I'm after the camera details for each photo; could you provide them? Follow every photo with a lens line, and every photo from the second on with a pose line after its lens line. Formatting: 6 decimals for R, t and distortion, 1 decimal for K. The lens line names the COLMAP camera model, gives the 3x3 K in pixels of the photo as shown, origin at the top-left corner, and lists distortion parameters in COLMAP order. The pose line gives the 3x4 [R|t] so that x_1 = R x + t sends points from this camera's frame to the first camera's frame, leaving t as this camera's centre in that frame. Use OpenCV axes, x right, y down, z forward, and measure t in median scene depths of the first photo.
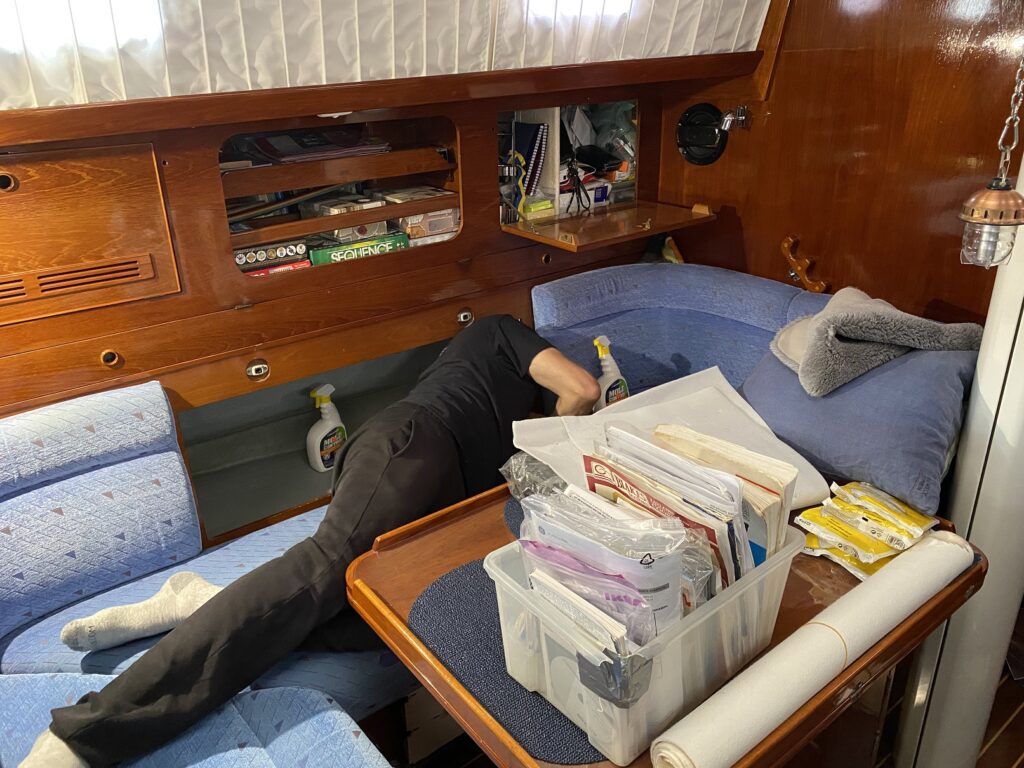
lens RADIAL K [[782.3, 0, 512.0], [0, 782.3, 384.0], [0, 0, 1]] dist [0.030476, -0.000628]
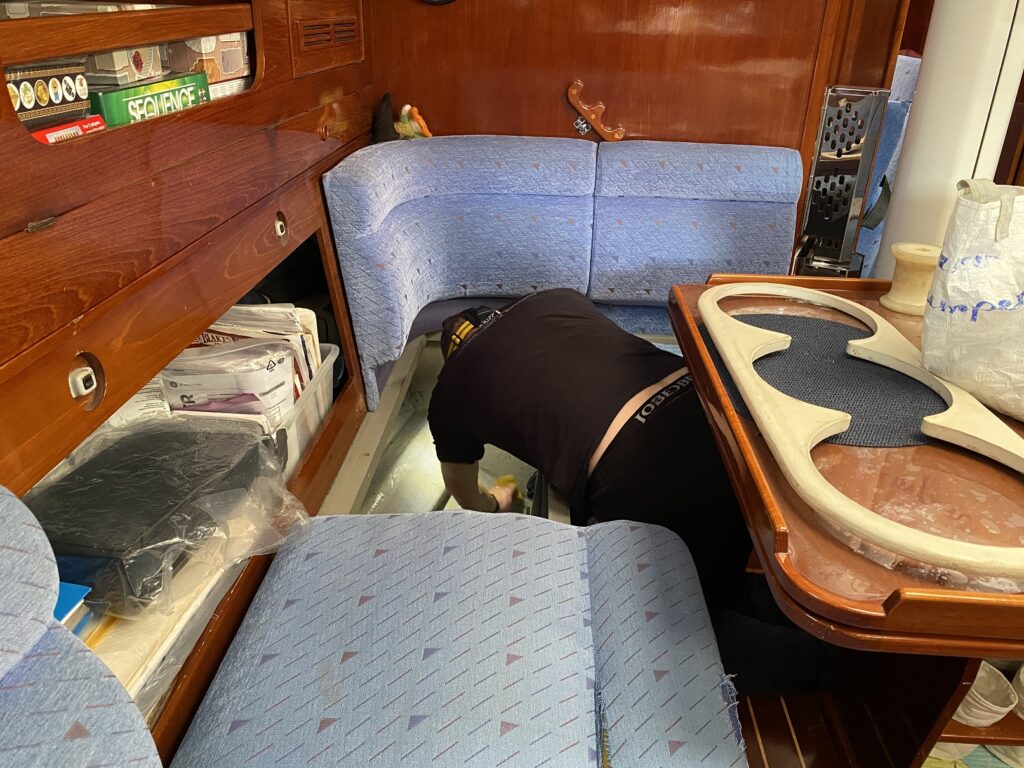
lens RADIAL K [[800.1, 0, 512.0], [0, 800.1, 384.0], [0, 0, 1]] dist [0.000578, -0.000932]
pose [[0.654545, -0.284231, 0.700560, -0.465368], [0.260071, 0.954736, 0.144367, -0.018192], [-0.709883, 0.087700, 0.698838, 0.536288]]
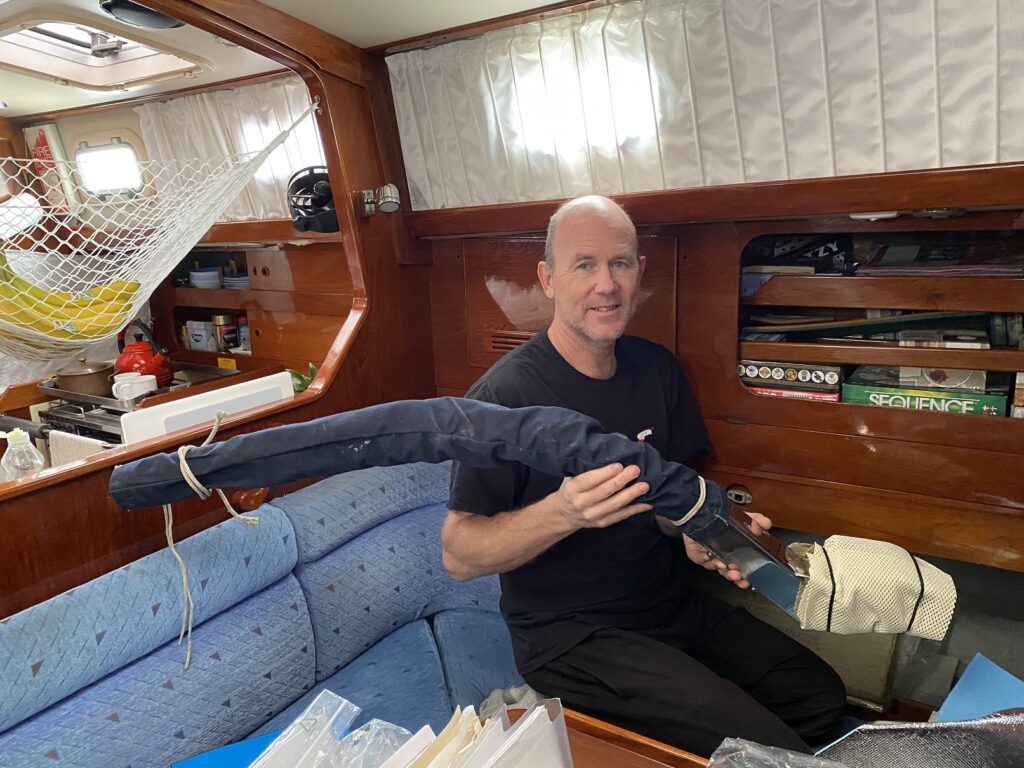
lens RADIAL K [[765.6, 0, 512.0], [0, 765.6, 384.0], [0, 0, 1]] dist [-0.005288, -0.006919]
pose [[0.345511, 0.226745, -0.910609, 0.328423], [-0.341998, 0.934059, 0.102821, -0.134142], [0.873876, 0.275901, 0.400274, 0.402138]]
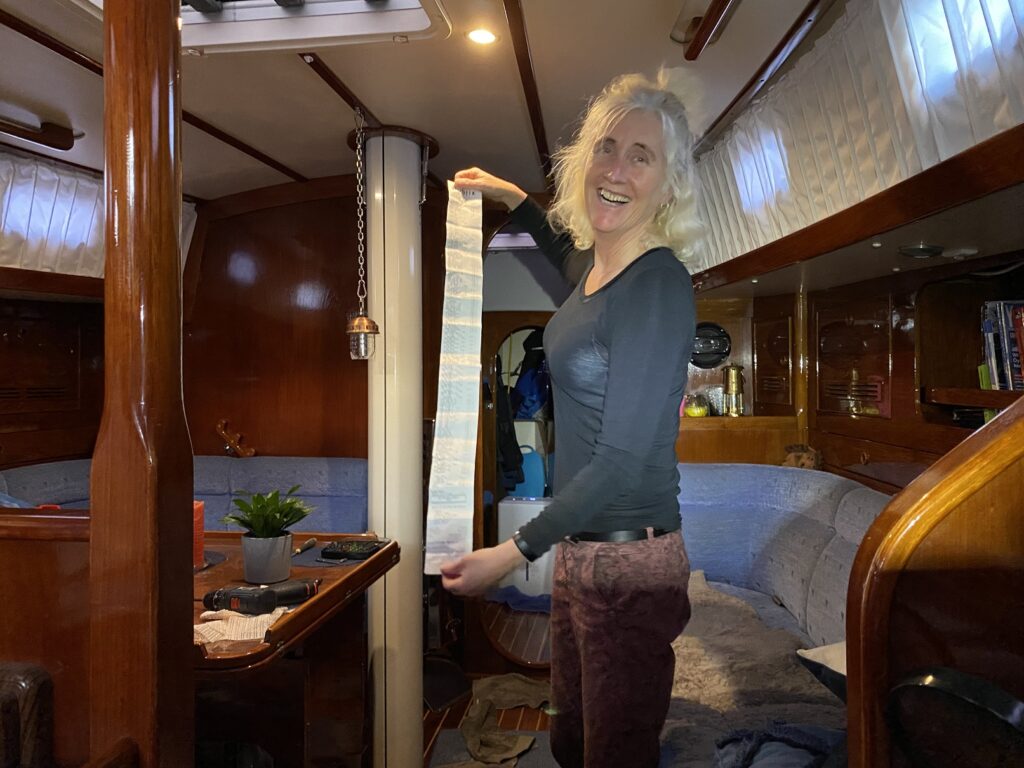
lens RADIAL K [[774.1, 0, 512.0], [0, 774.1, 370.6], [0, 0, 1]] dist [0.000288, -0.002104]
pose [[0.716829, 0.029314, 0.696632, -0.229328], [0.263566, 0.913591, -0.309651, 0.302522], [-0.645515, 0.405575, 0.647163, -0.202140]]
